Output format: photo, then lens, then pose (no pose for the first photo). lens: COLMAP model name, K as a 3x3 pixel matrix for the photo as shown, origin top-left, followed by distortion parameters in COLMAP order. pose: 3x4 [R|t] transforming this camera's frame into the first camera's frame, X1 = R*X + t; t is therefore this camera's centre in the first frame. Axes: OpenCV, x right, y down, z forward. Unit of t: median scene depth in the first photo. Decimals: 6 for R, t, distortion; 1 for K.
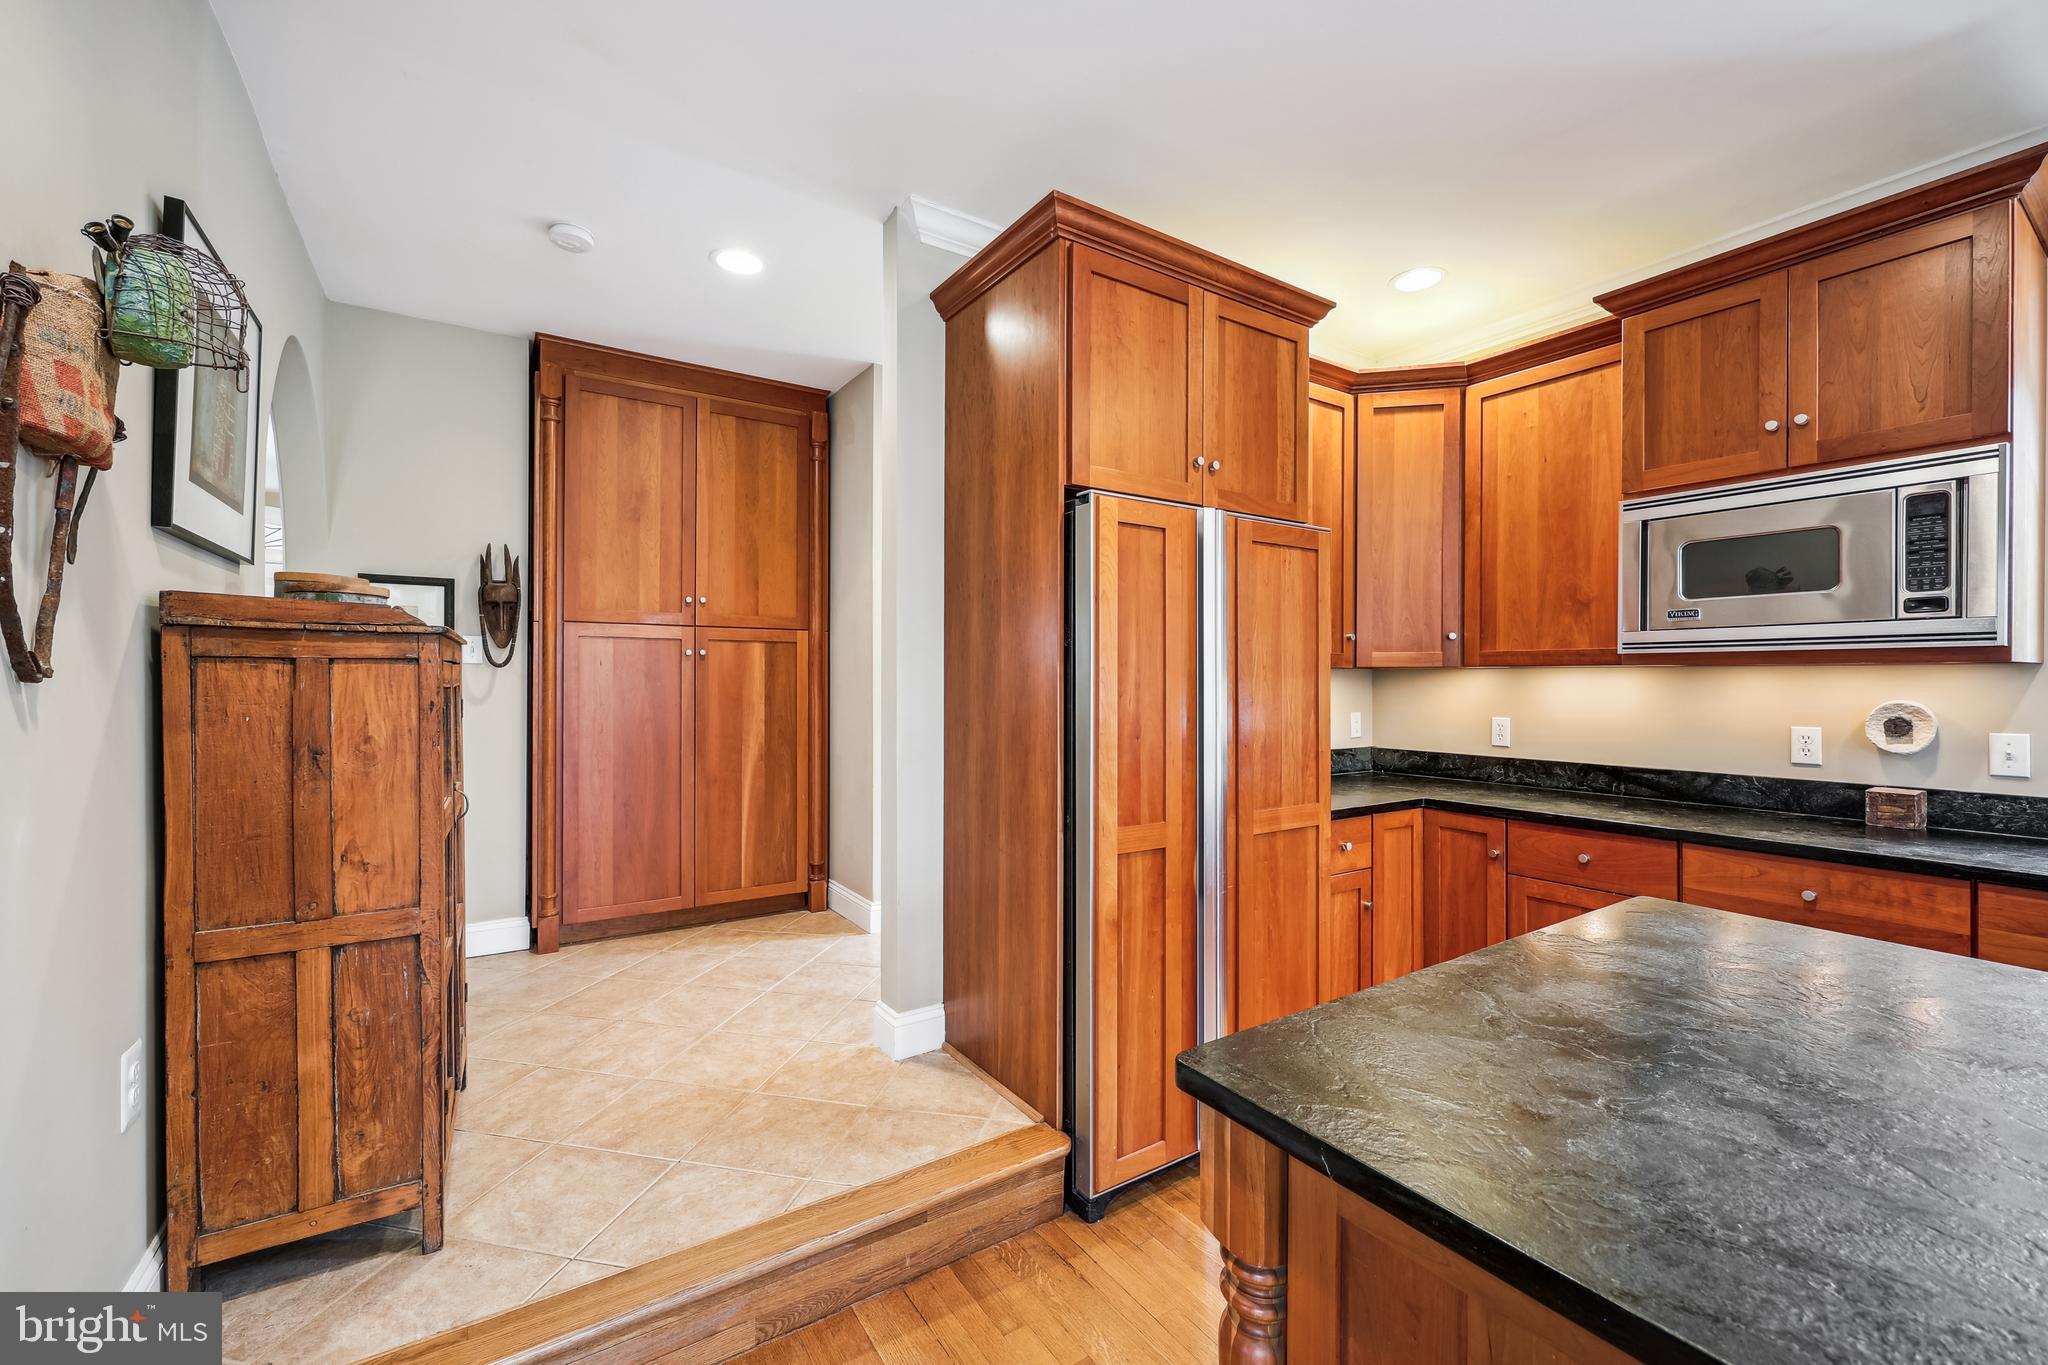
lens RADIAL K [[825.8, 0, 1026.6], [0, 825.8, 679.4], [0, 0, 1]] dist [-0.001096, -0.000158]
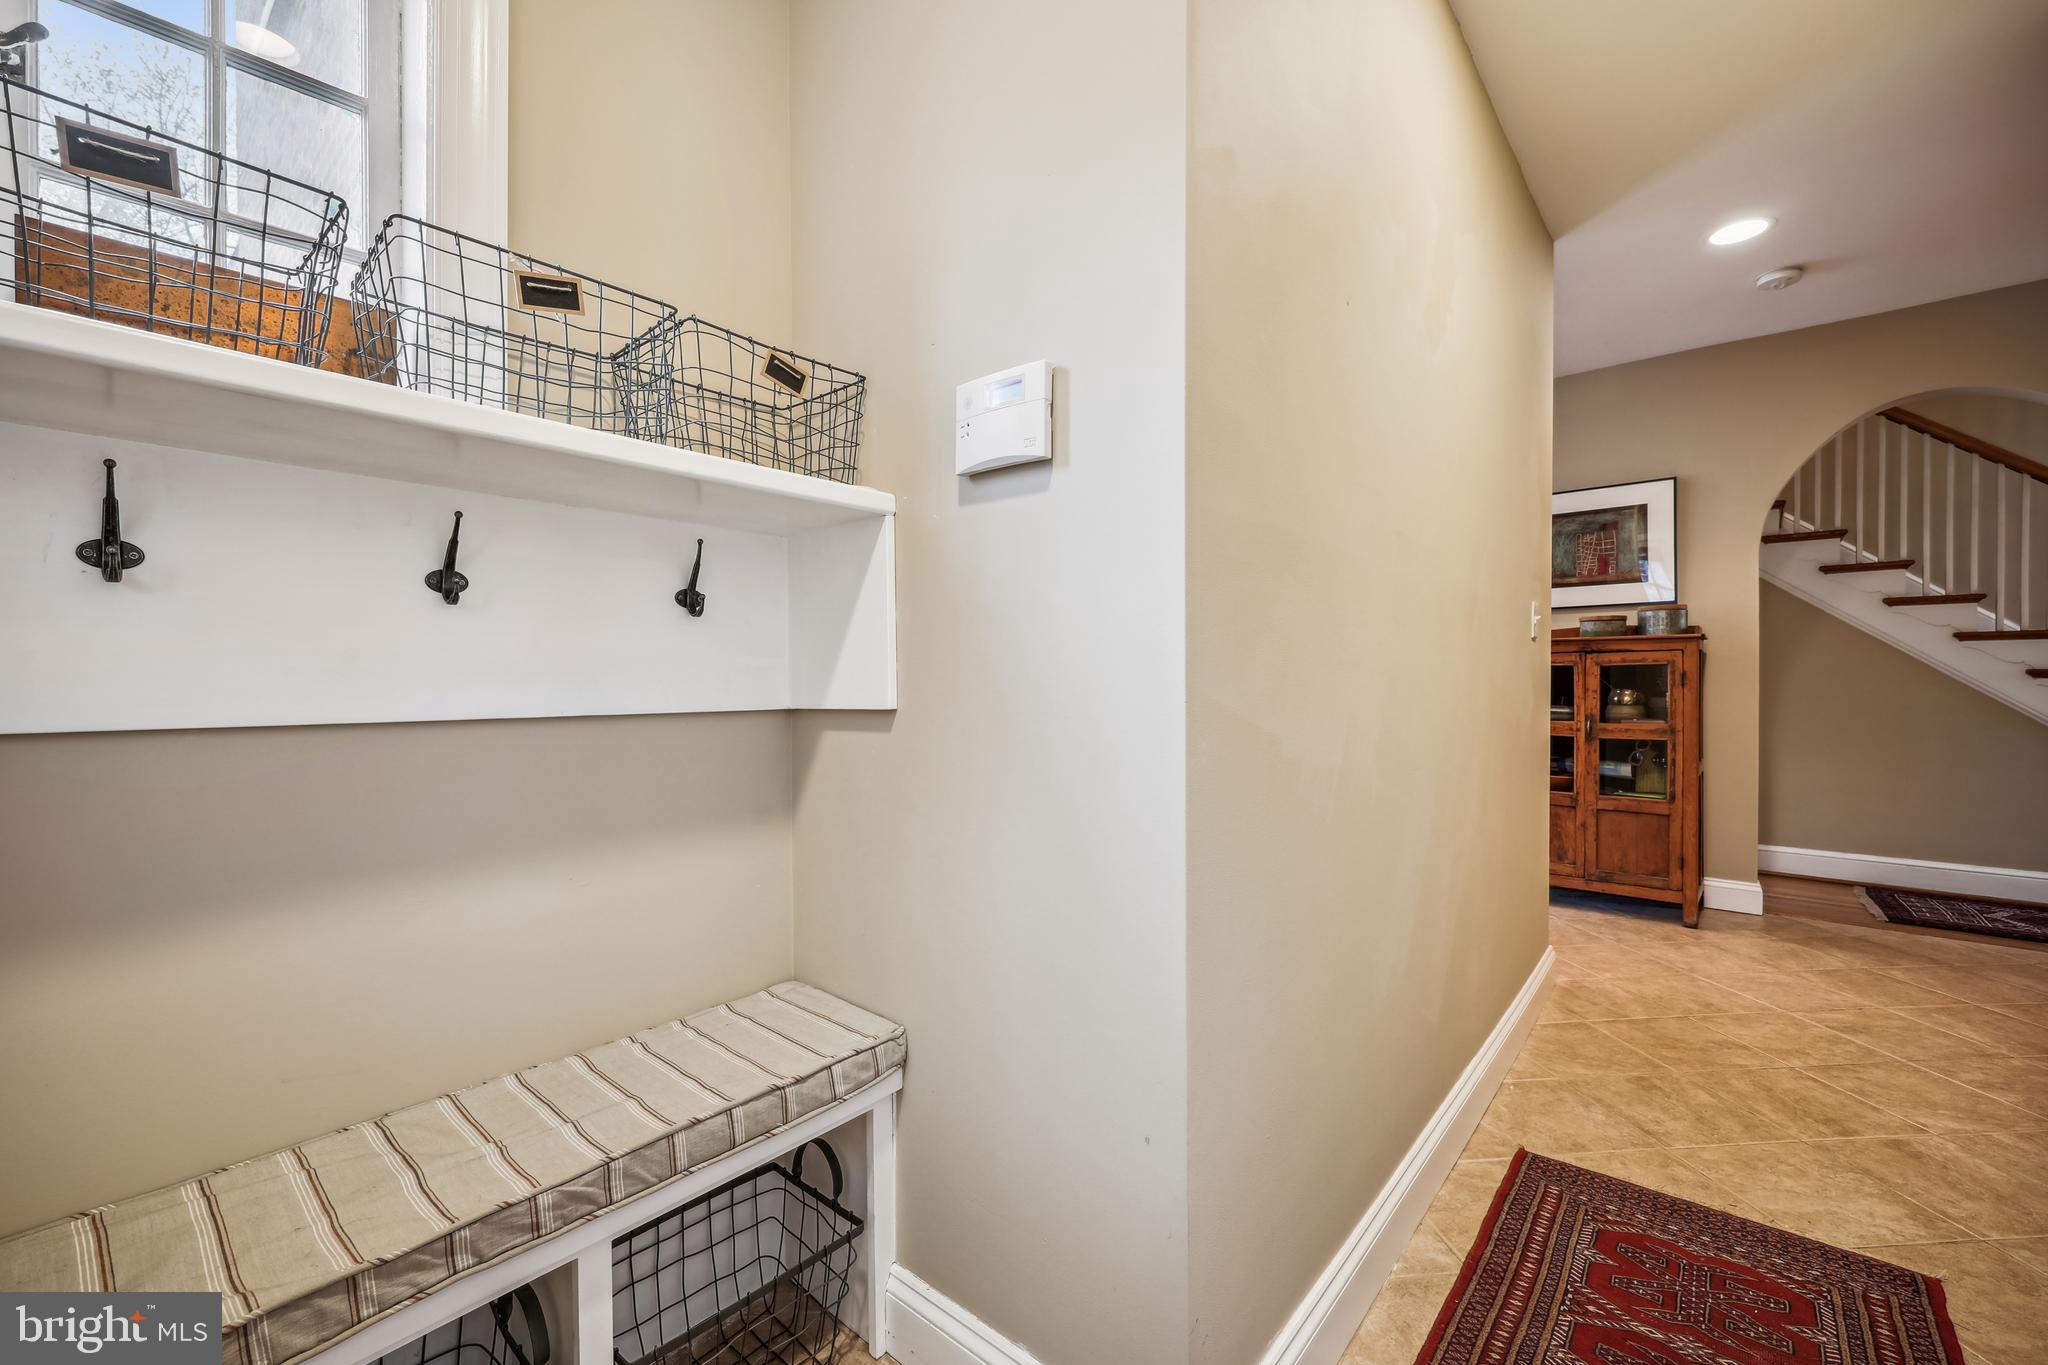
lens RADIAL K [[835.0, 0, 1027.5], [0, 835.0, 675.0], [0, 0, 1]] dist [0.001079, 0.000182]
pose [[-0.960610, 0.001721, -0.277893, 0.821953], [0.002781, 0.999990, -0.003419, 0.025570], [0.277885, -0.004057, -0.960606, 1.906316]]
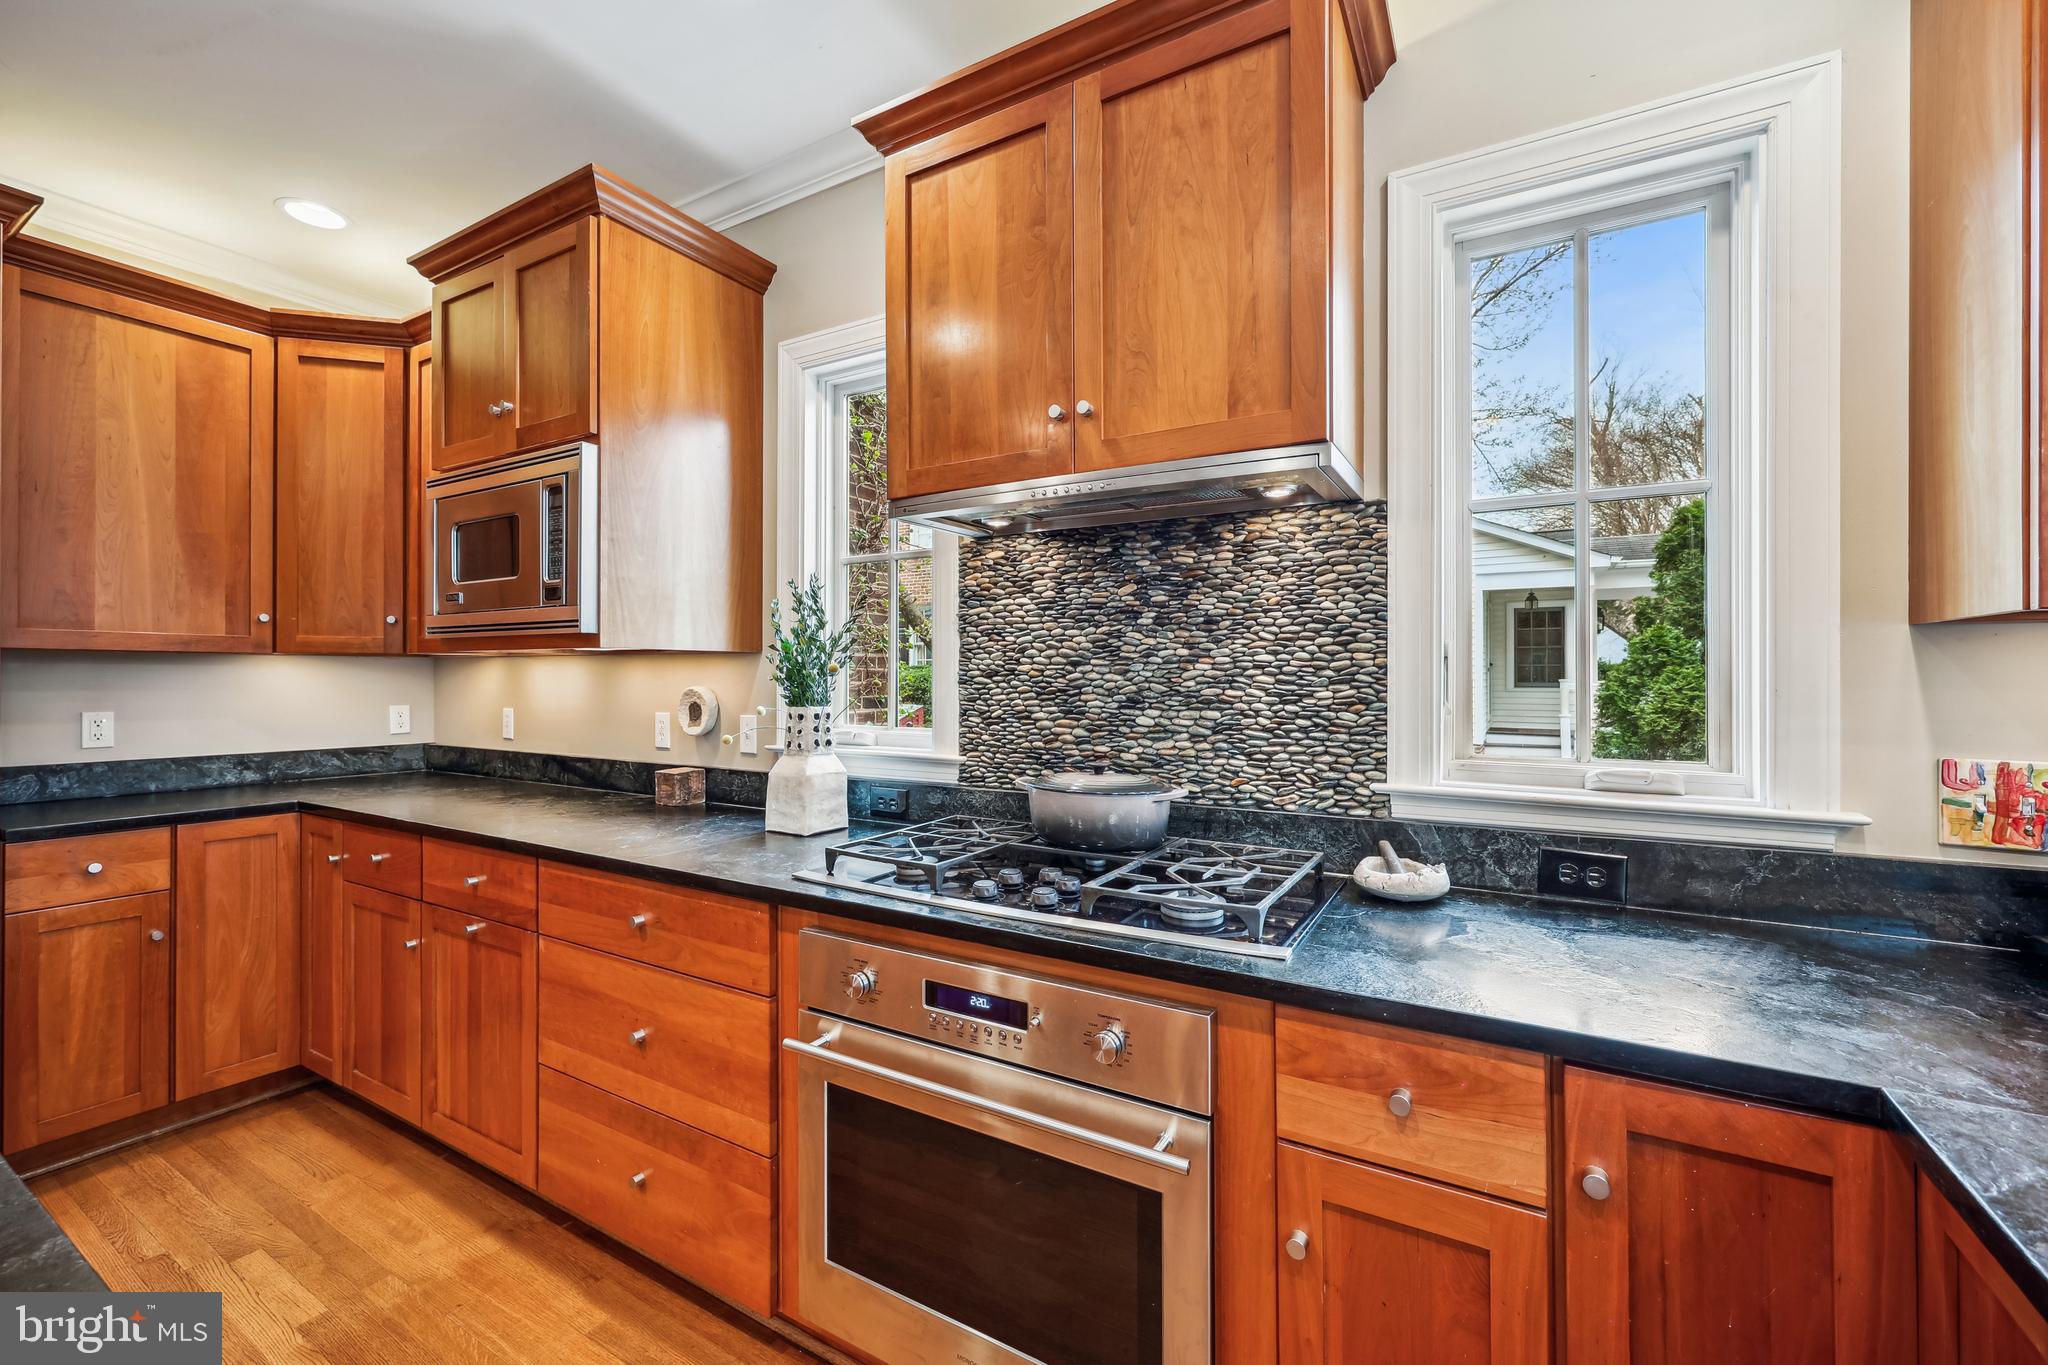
lens RADIAL K [[835.0, 0, 1027.5], [0, 835.0, 675.0], [0, 0, 1]] dist [0.001079, 0.000182]
pose [[0.895934, 0.001592, 0.444184, 0.873498], [-0.001345, 0.999999, -0.000871, 0.010018], [-0.444185, 0.000183, 0.895935, -0.162357]]
